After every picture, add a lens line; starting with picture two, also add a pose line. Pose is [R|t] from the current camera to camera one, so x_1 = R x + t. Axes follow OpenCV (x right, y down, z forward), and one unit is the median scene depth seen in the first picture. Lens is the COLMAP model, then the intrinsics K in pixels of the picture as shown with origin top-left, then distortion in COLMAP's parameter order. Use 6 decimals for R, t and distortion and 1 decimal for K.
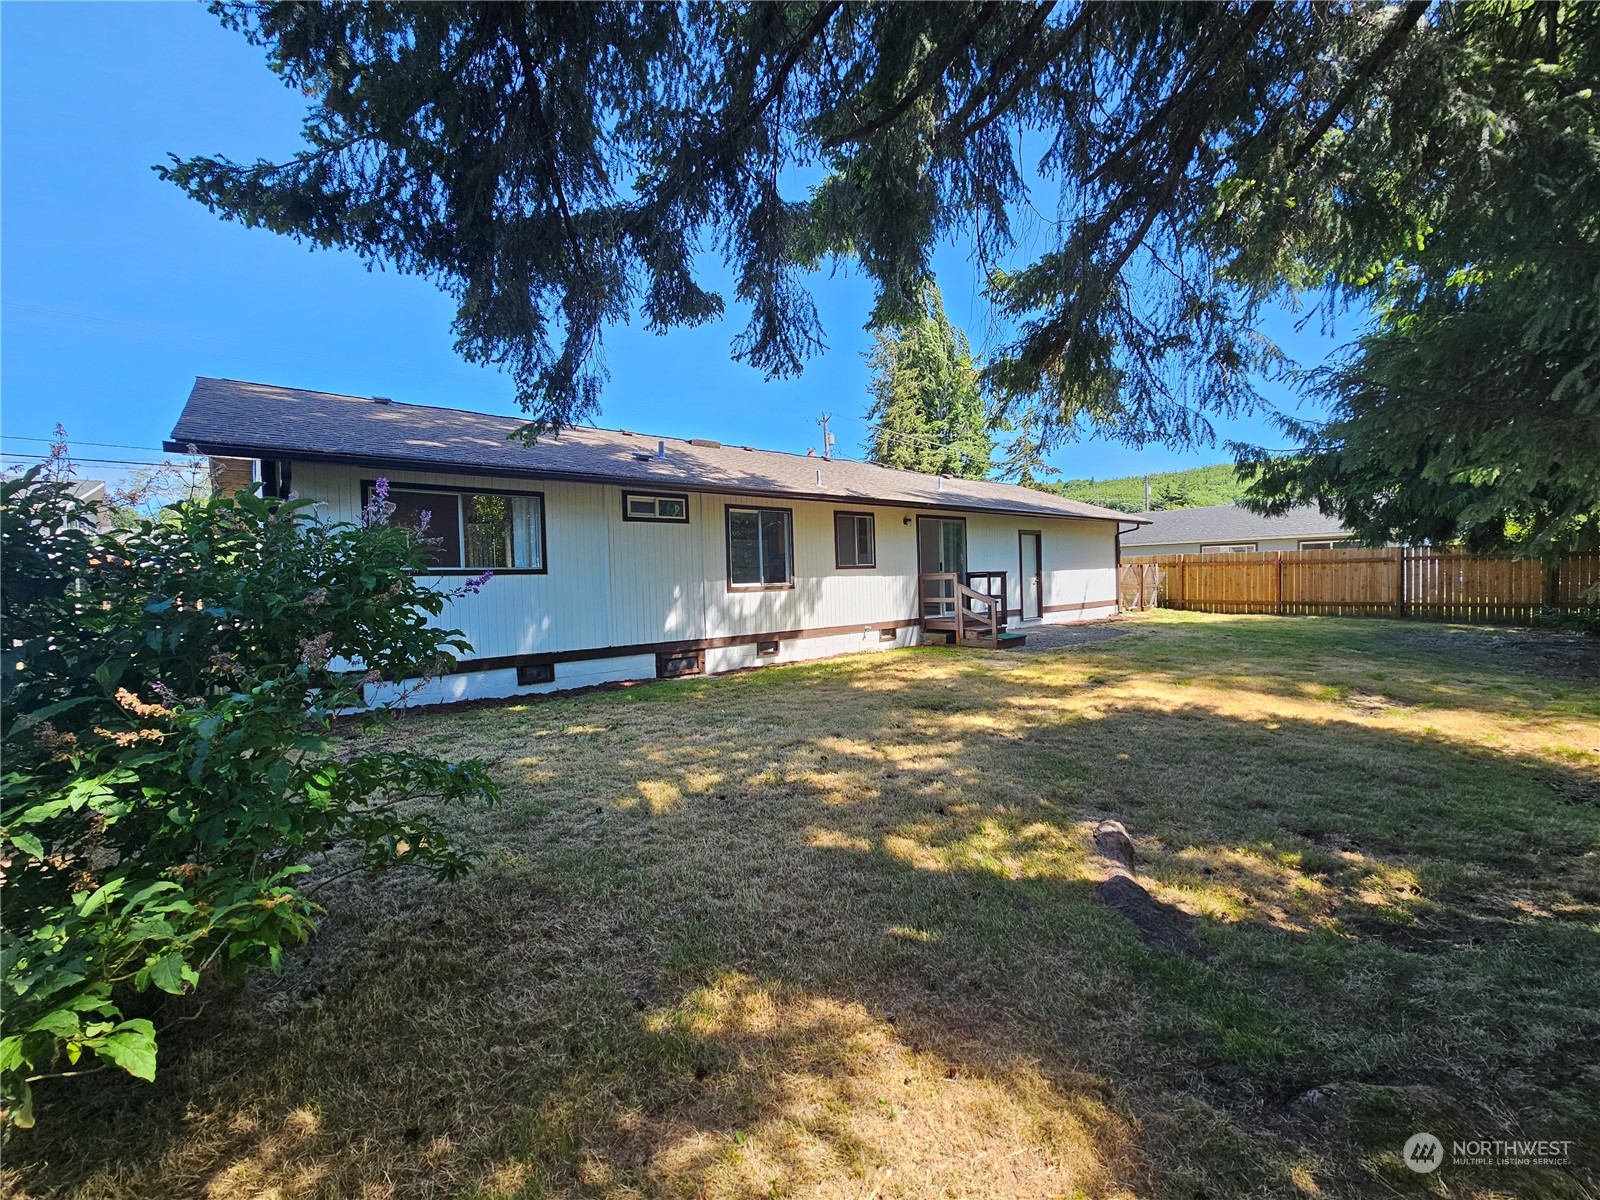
lens RADIAL K [[653.1, 0, 800.0], [0, 653.1, 600.0], [0, 0, 1]] dist [0.000205, -0.002698]
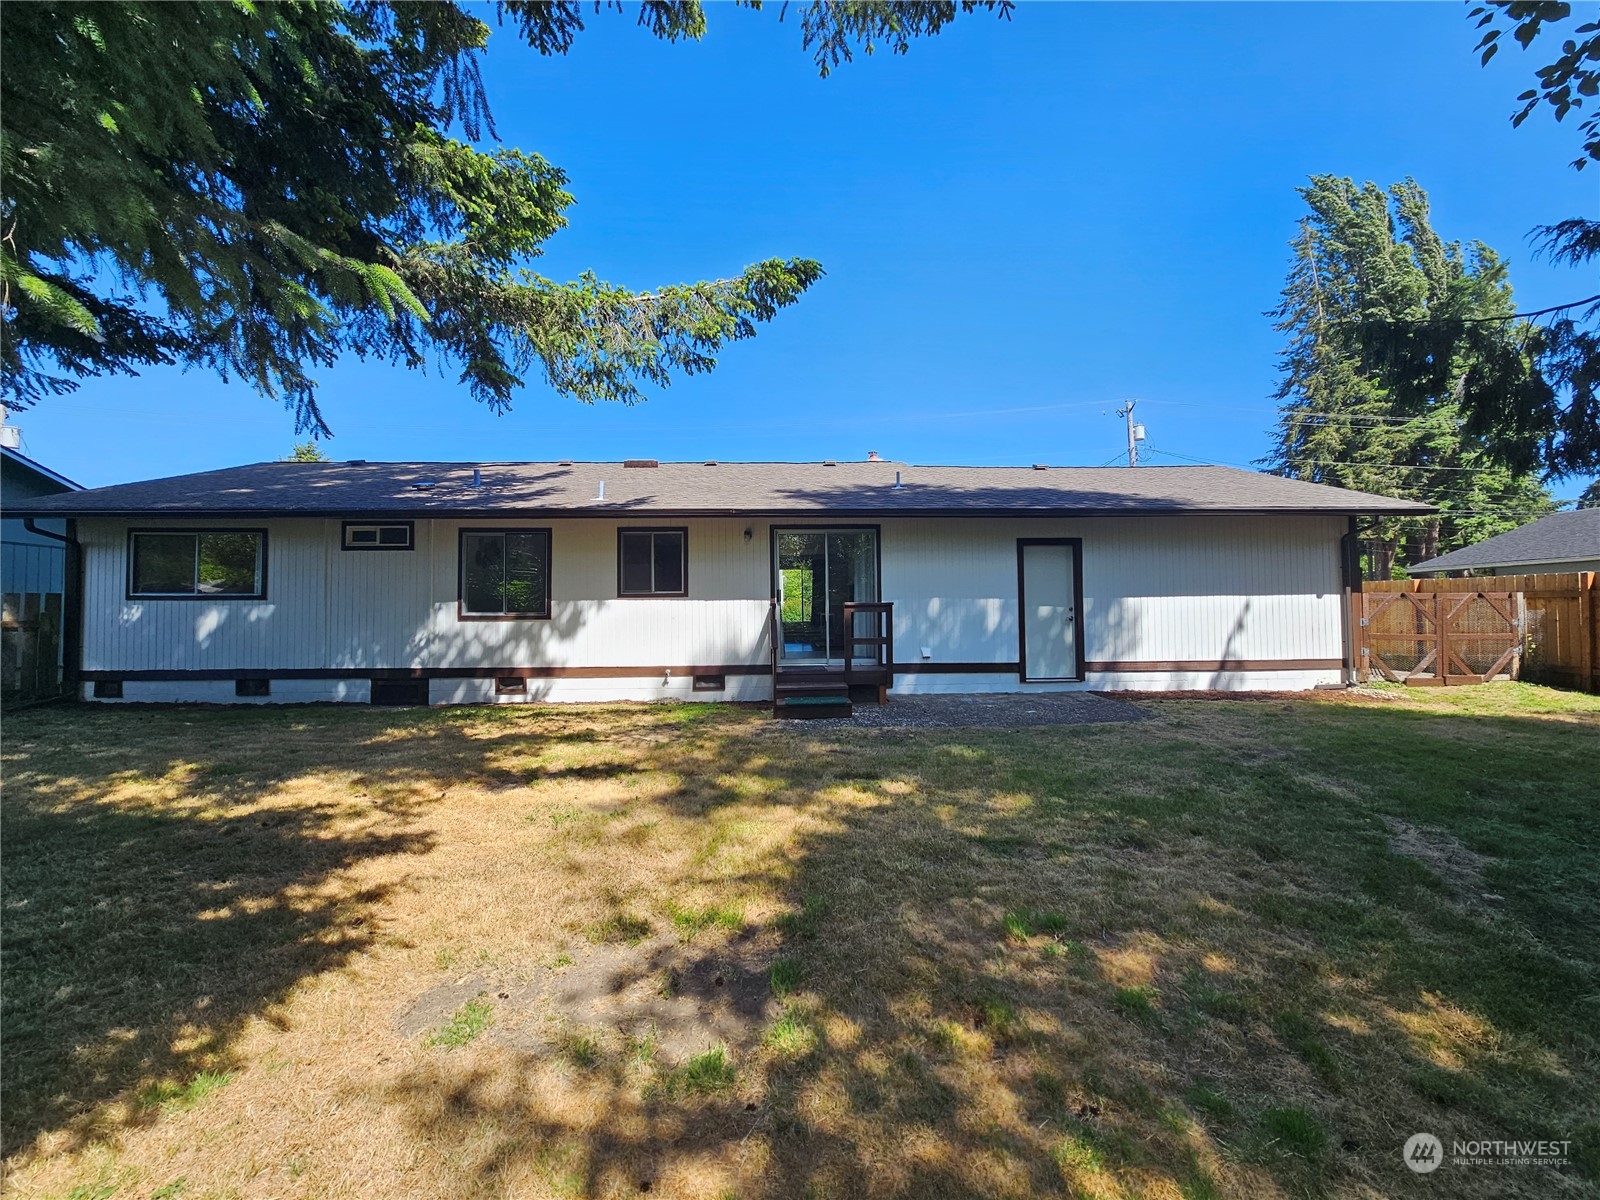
lens RADIAL K [[653.1, 0, 800.0], [0, 653.1, 600.0], [0, 0, 1]] dist [0.000205, -0.002698]
pose [[0.787423, 0.011082, -0.616313, 0.698865], [-0.035846, 0.998970, -0.027836, -0.027417], [0.615369, 0.044011, 0.787009, 0.455106]]
